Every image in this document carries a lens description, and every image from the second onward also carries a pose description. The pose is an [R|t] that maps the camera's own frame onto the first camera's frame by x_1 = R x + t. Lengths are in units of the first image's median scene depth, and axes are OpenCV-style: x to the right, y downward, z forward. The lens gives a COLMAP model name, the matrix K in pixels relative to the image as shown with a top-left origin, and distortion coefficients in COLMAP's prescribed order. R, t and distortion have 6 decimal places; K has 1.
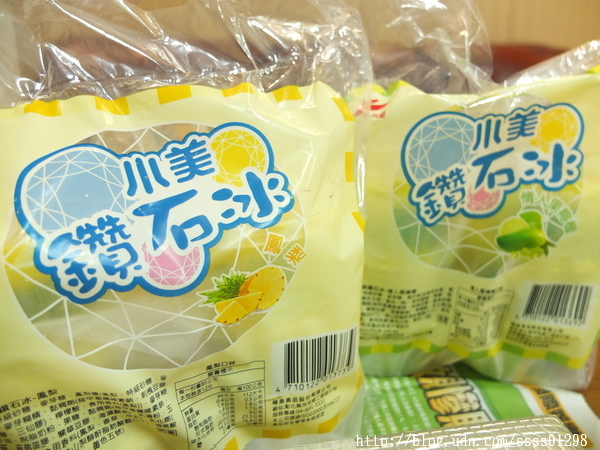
lens RADIAL K [[444.5, 0, 300.0], [0, 444.5, 225.0], [0, 0, 1]] dist [-0.088893, 0.039488]
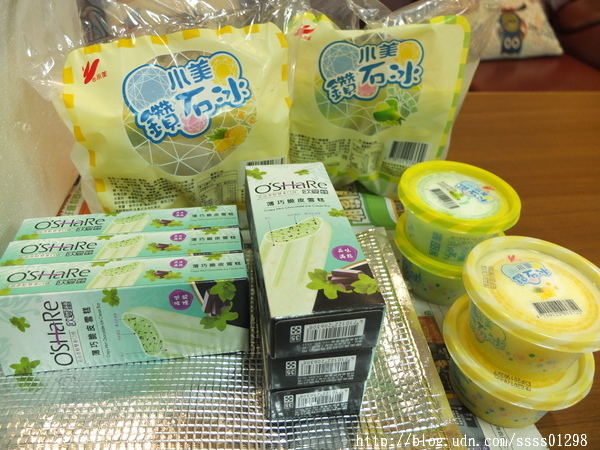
lens RADIAL K [[444.5, 0, 300.0], [0, 444.5, 225.0], [0, 0, 1]] dist [-0.088893, 0.039488]
pose [[0.998692, 0.048352, 0.016652, 0.159339], [-0.051111, 0.932927, 0.356419, -0.177991], [0.001698, -0.356803, 0.934178, -0.868415]]
